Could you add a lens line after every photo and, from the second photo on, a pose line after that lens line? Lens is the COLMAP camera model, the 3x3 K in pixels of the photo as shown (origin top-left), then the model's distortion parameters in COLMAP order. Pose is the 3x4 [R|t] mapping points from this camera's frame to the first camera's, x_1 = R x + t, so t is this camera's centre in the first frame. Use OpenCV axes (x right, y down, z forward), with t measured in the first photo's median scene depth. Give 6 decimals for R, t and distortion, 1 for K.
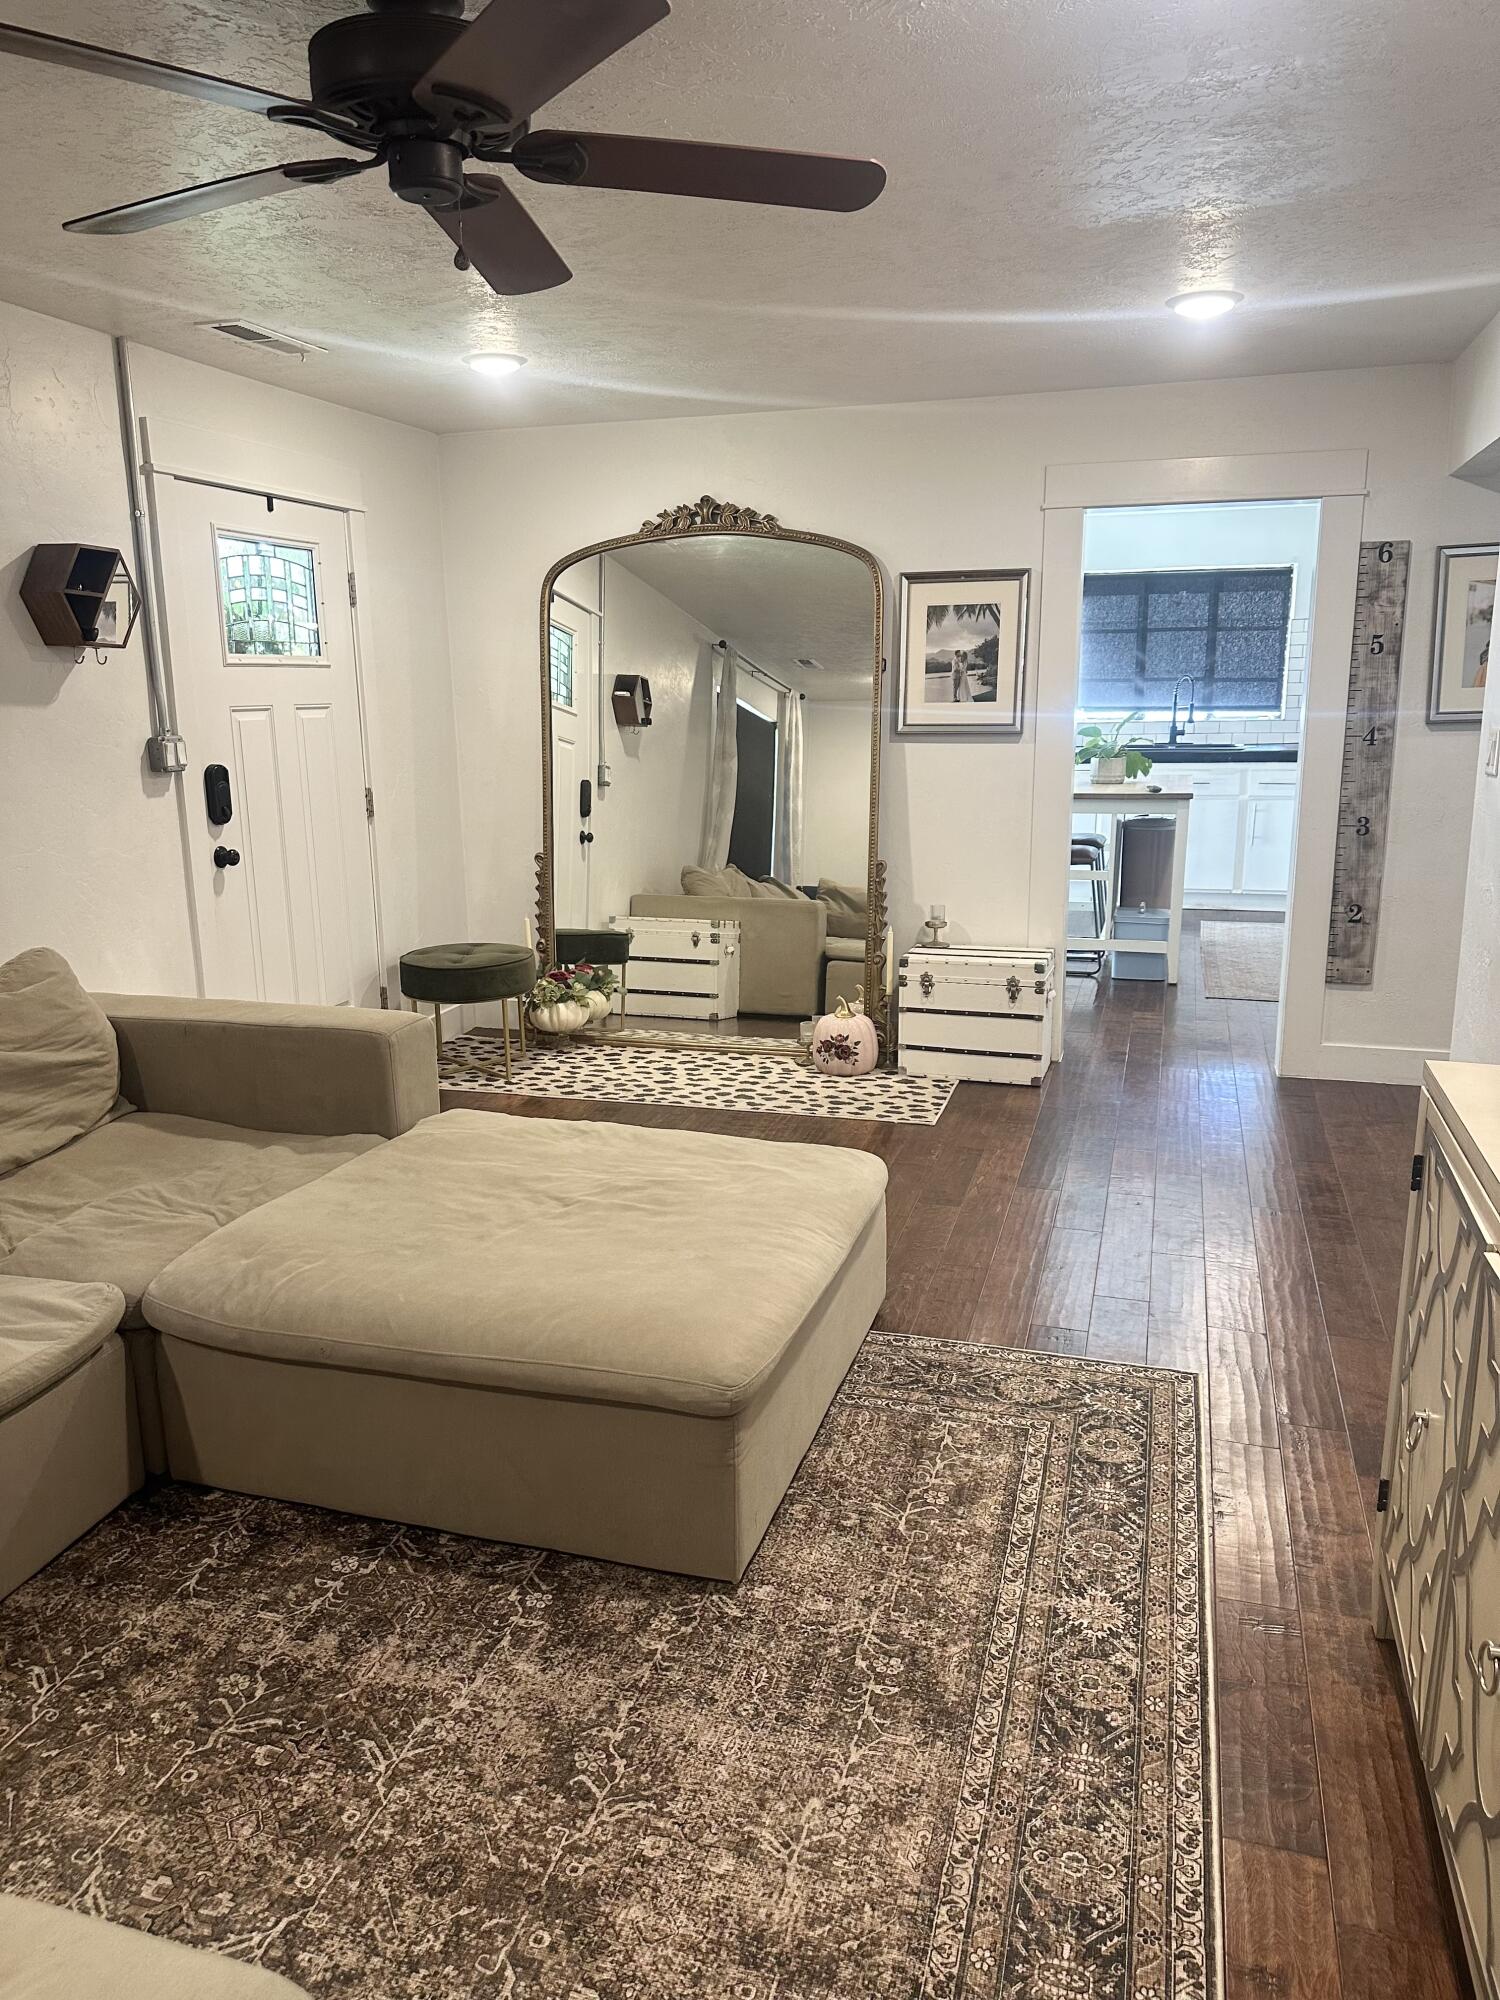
lens RADIAL K [[1409.2, 0, 750.0], [0, 1409.2, 1000.0], [0, 0, 1]] dist [-0.005951, -0.002945]
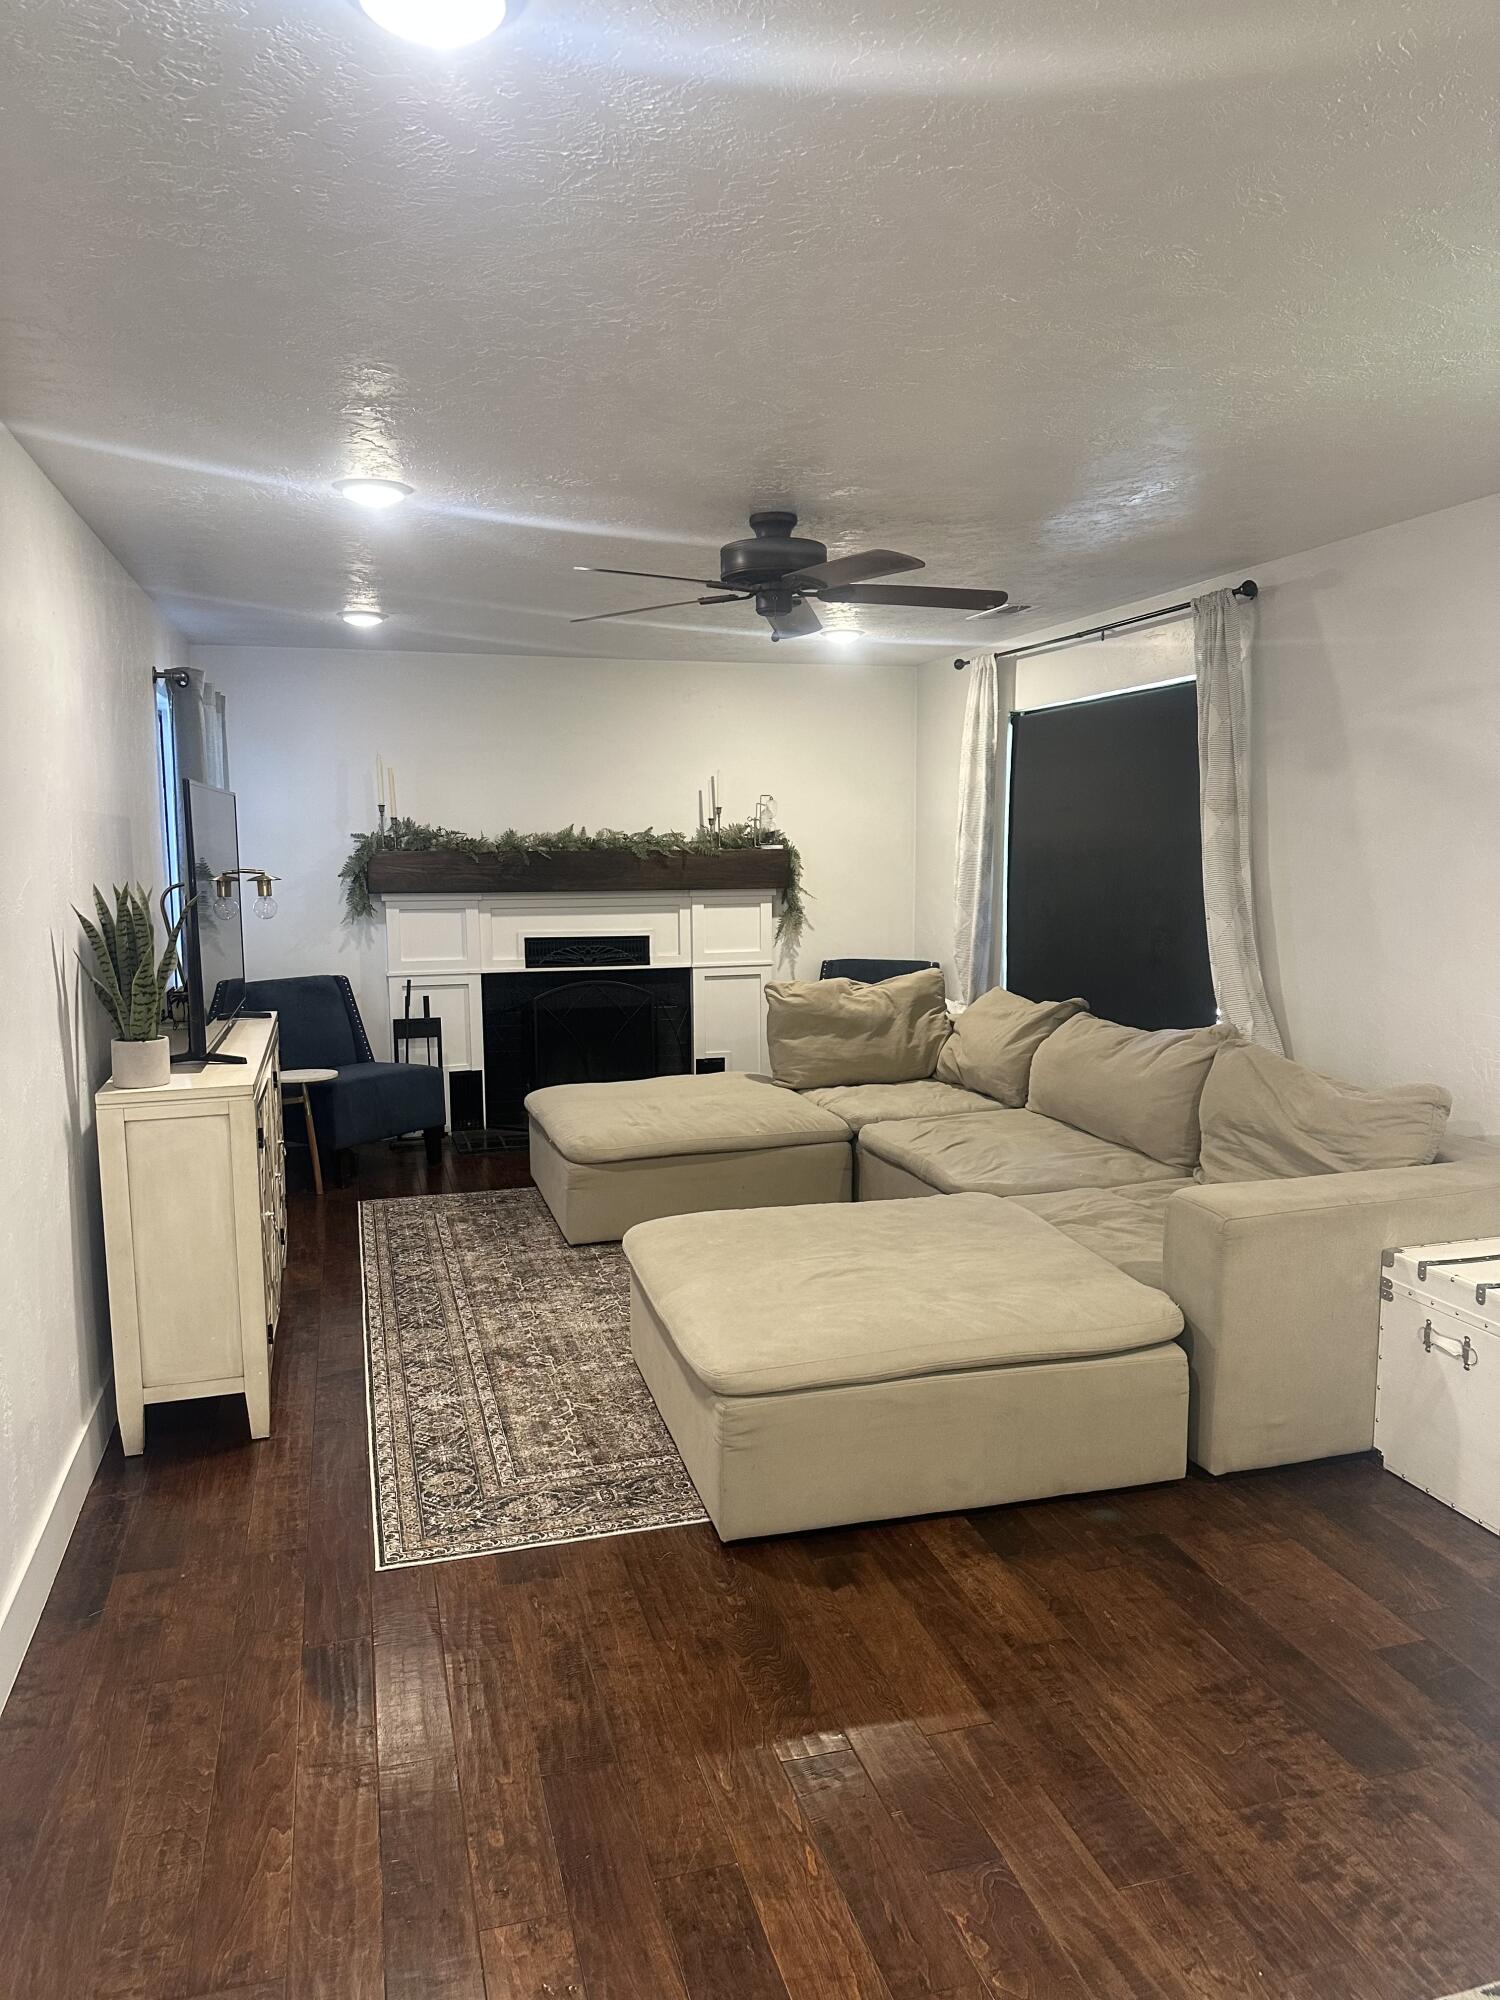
lens RADIAL K [[1409.2, 0, 750.0], [0, 1409.2, 1000.0], [0, 0, 1]] dist [-0.005951, -0.002945]
pose [[-0.842253, 0.090162, -0.531489, 0.662674], [-0.109957, 0.936454, 0.333111, -0.523373], [0.527749, 0.339005, -0.778817, 1.993858]]
